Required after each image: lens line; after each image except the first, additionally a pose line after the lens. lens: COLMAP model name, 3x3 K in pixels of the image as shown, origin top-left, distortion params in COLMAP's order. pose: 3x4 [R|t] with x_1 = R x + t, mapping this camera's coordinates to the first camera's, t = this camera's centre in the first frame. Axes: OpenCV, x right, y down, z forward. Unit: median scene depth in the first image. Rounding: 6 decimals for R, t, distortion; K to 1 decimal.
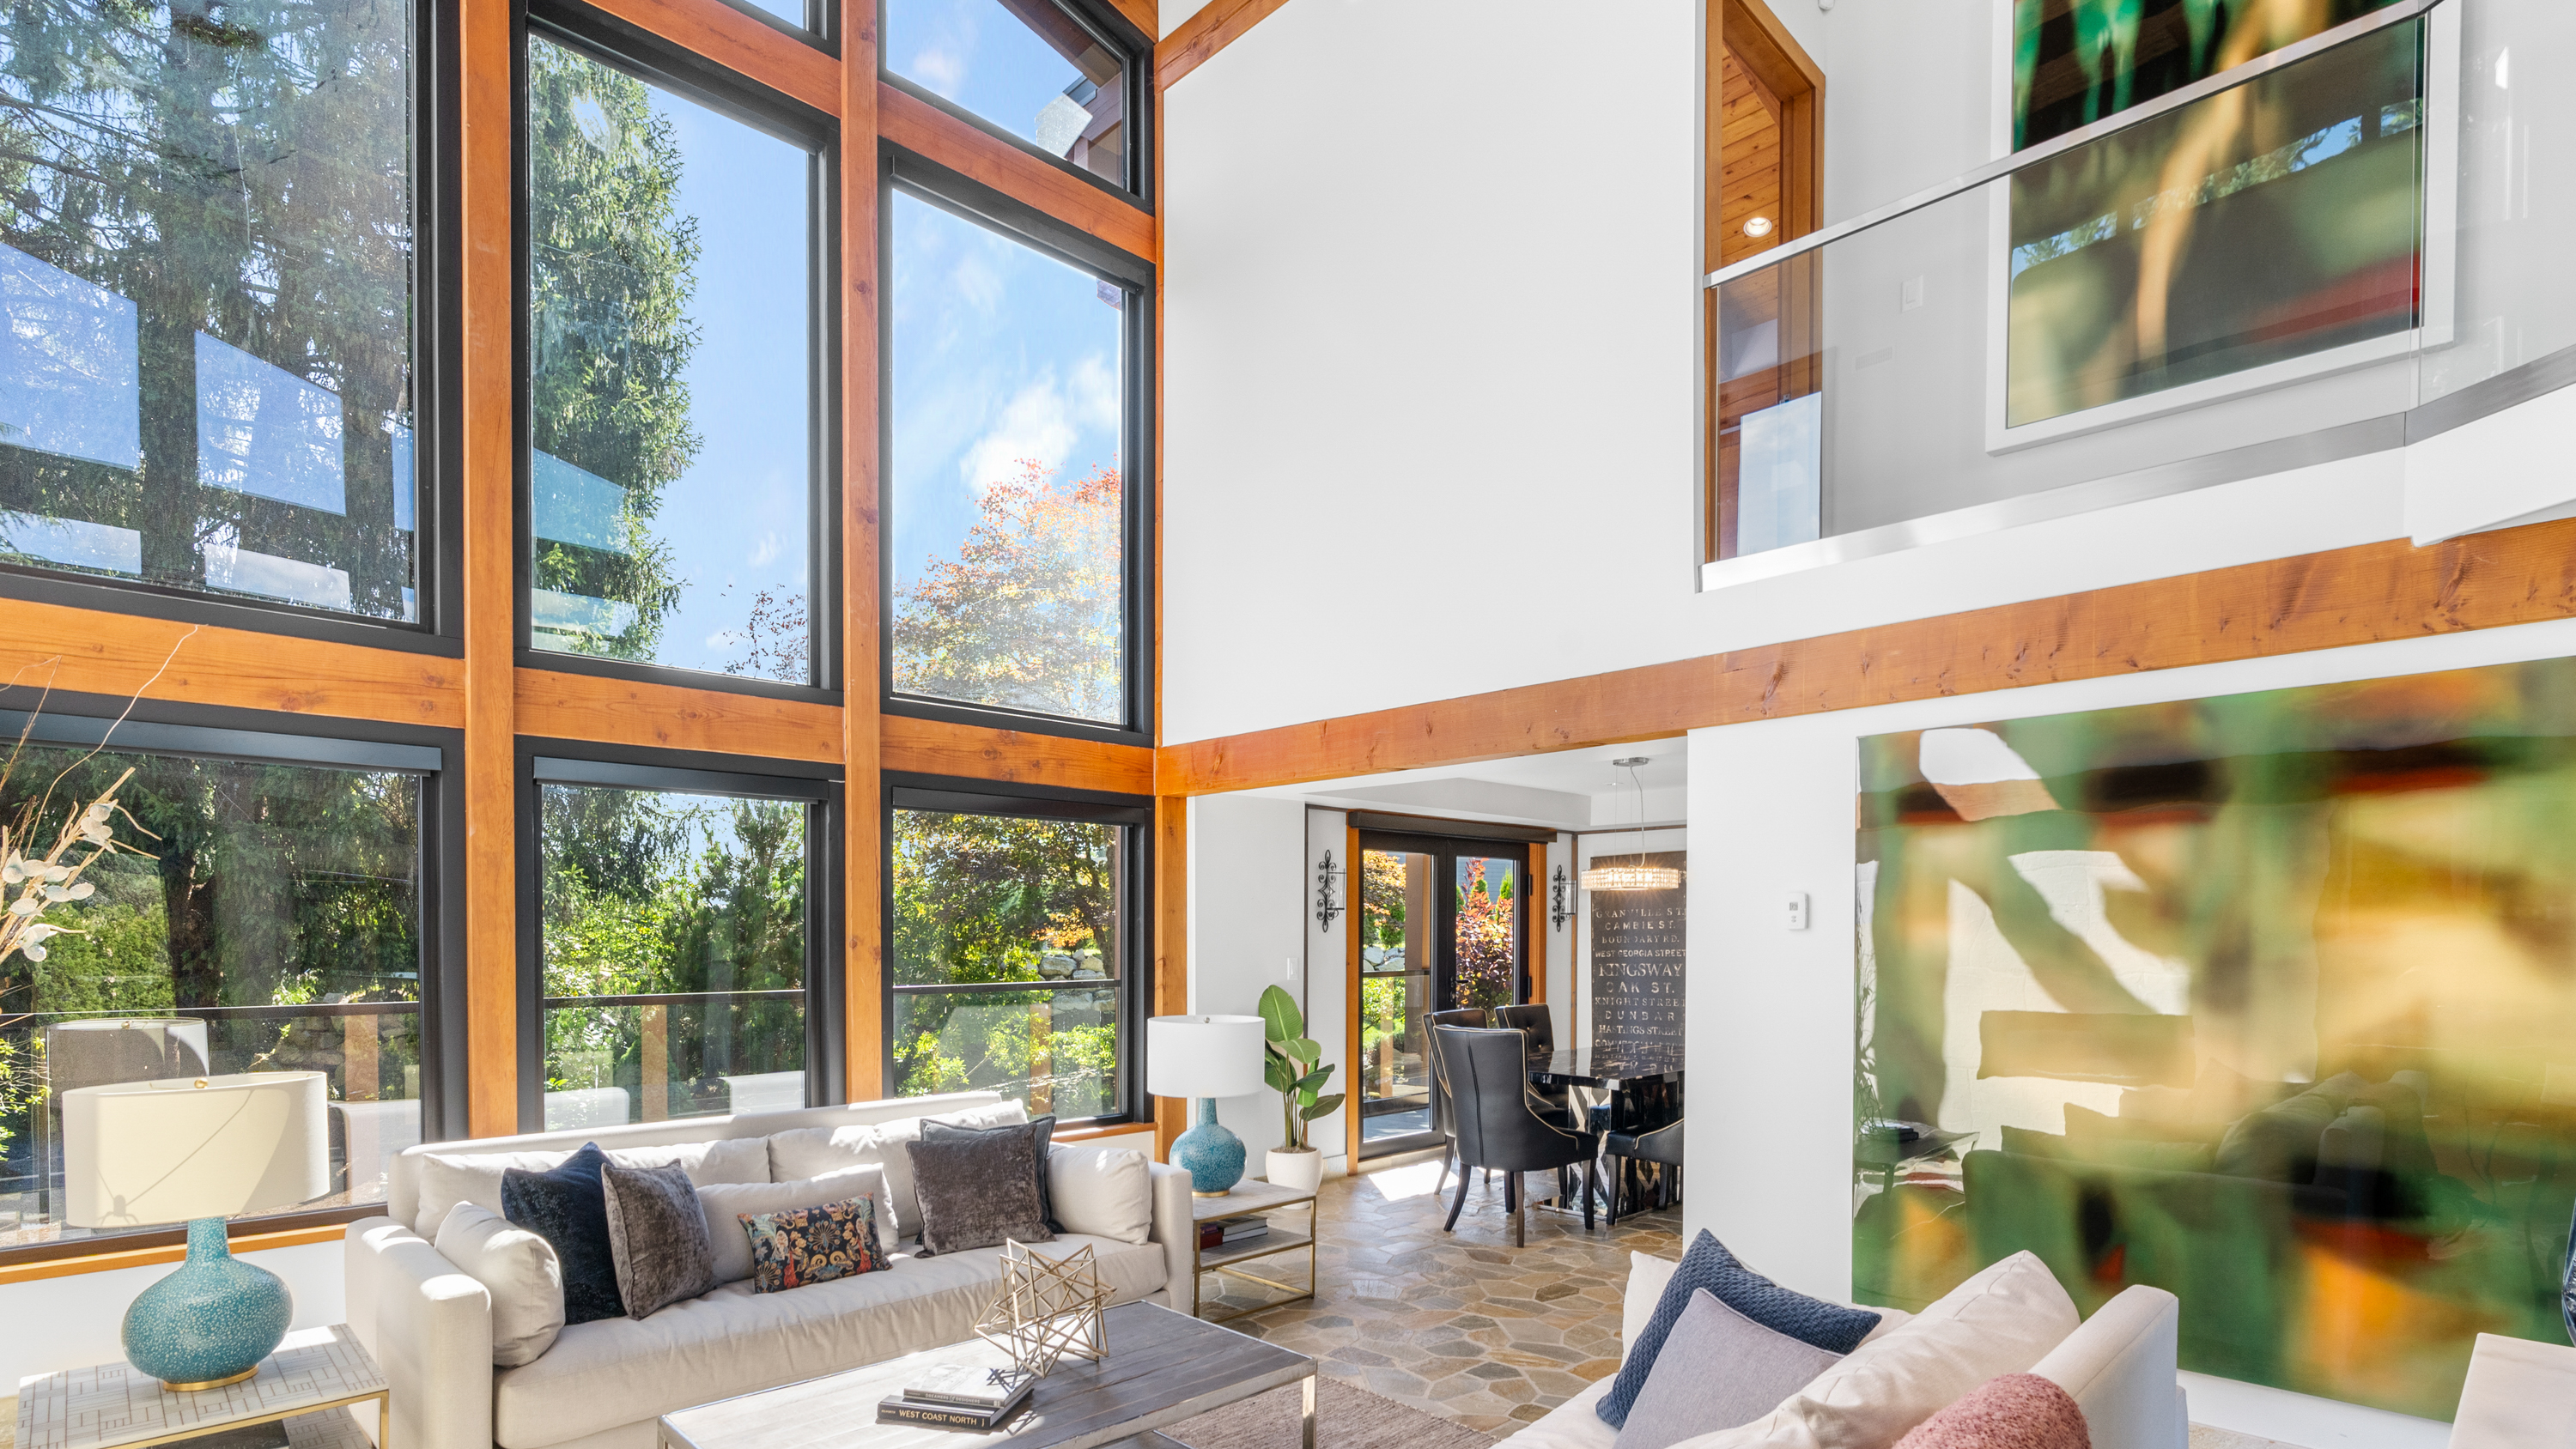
lens RADIAL K [[1269.3, 0, 1285.9], [0, 1269.3, 952.5], [0, 0, 1]] dist [-0.002721, -0.000566]
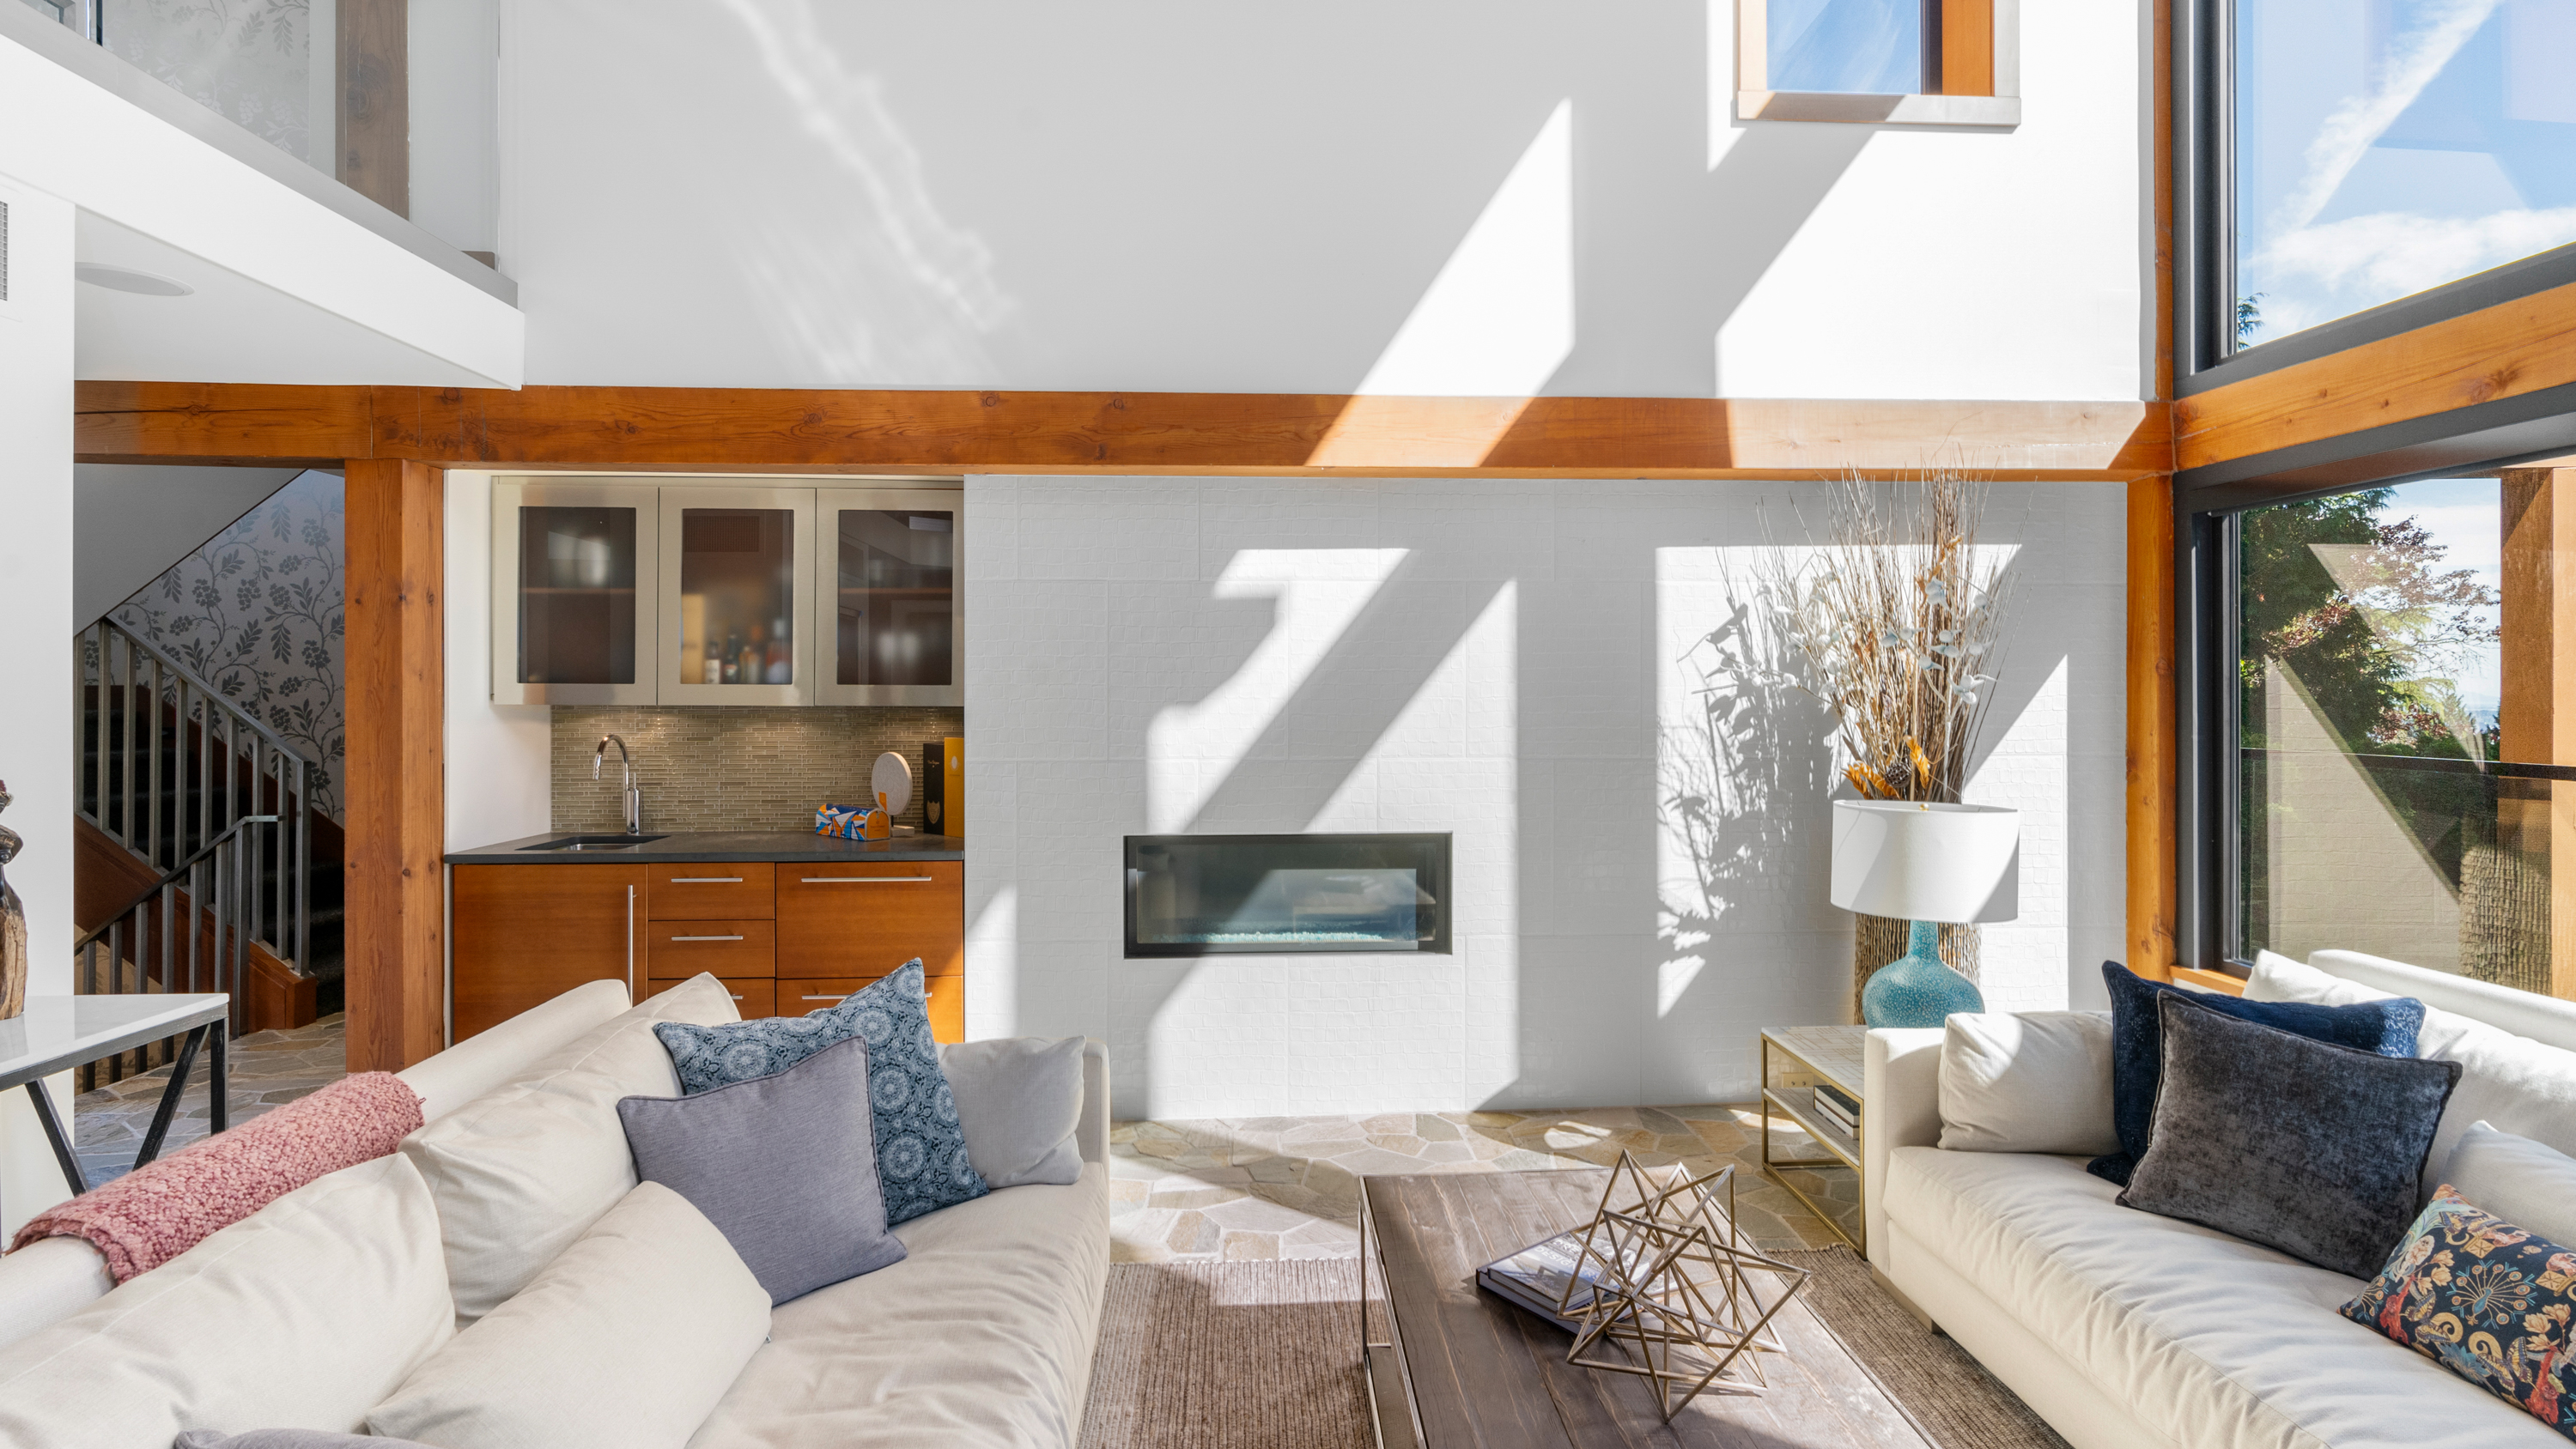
lens RADIAL K [[1237.7, 0, 1303.2], [0, 1237.7, 688.9], [0, 0, 1]] dist [-0.002791, 0.000883]
pose [[-0.661584, 0.002857, -0.749866, 0.284642], [-0.006722, 0.999930, 0.009740, -0.011065], [0.749841, 0.011485, -0.661519, 0.931324]]
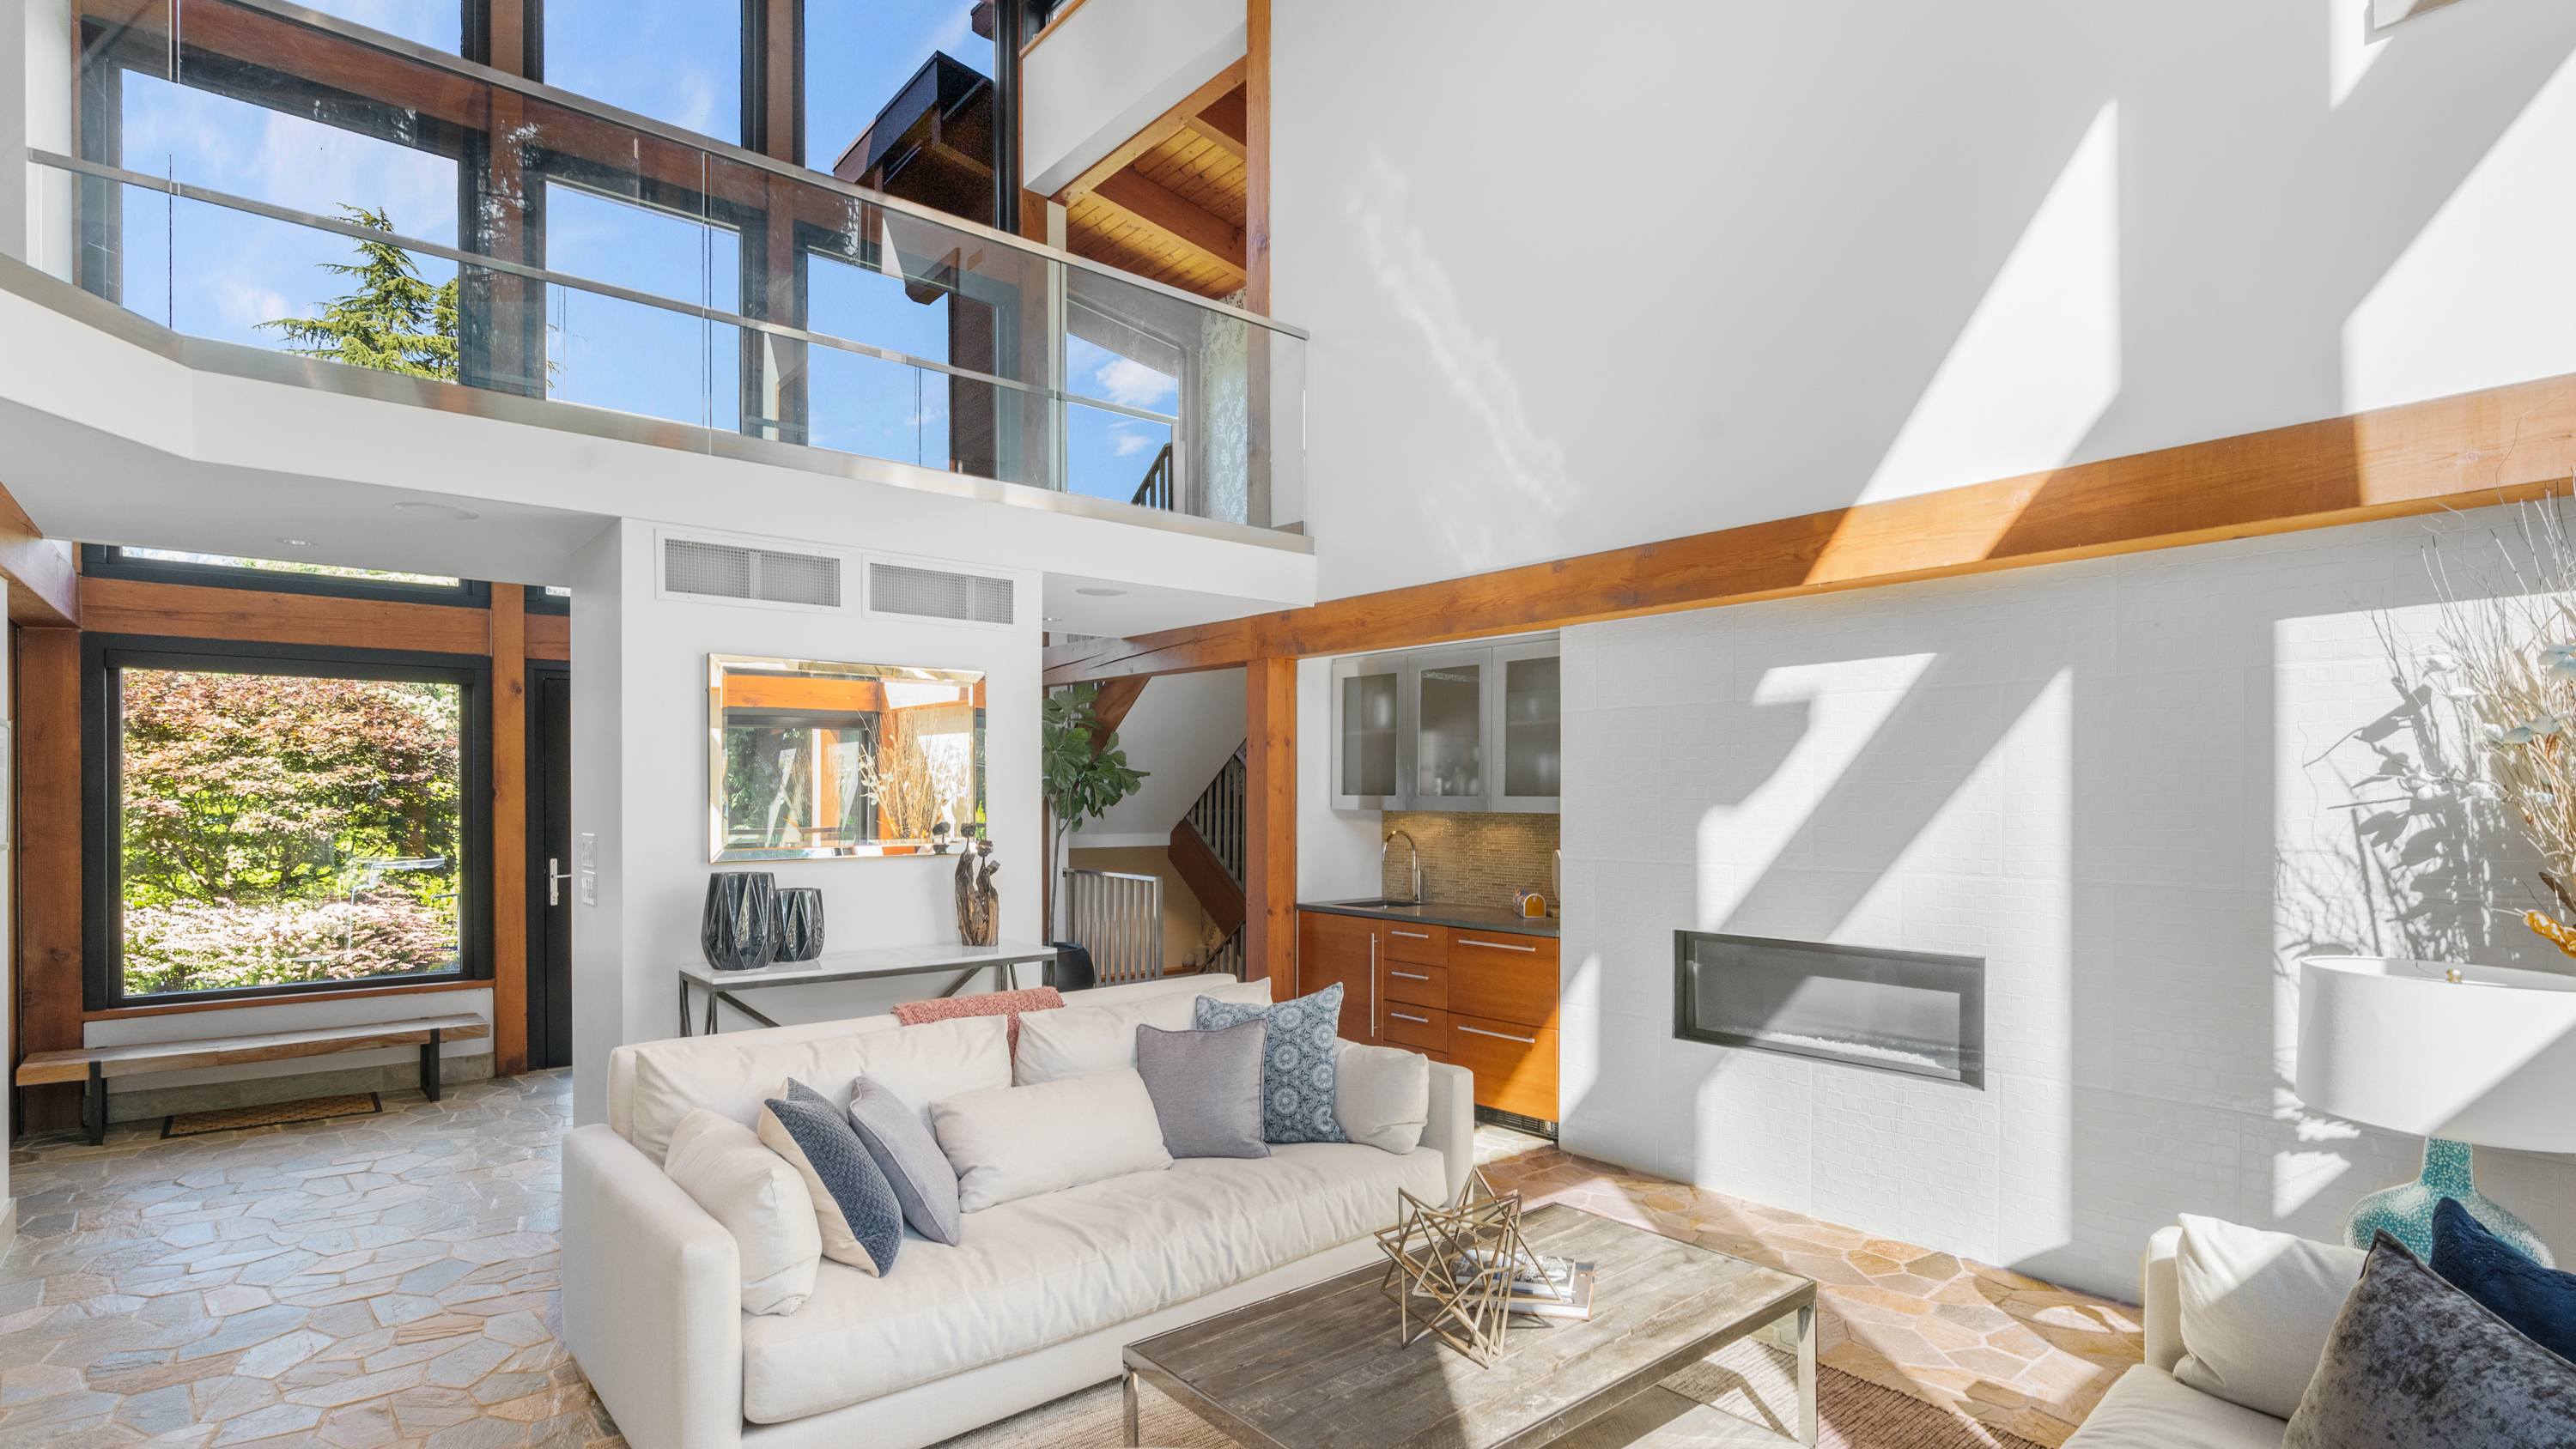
lens RADIAL K [[1229.4, 0, 1296.3], [0, 1229.4, 798.8], [0, 0, 1]] dist [0.001207, 0.000451]
pose [[-0.997779, 0.002667, 0.066561, -0.095606], [0.003608, 0.999895, 0.014021, -0.018619], [-0.066516, 0.014230, -0.997684, 1.306260]]
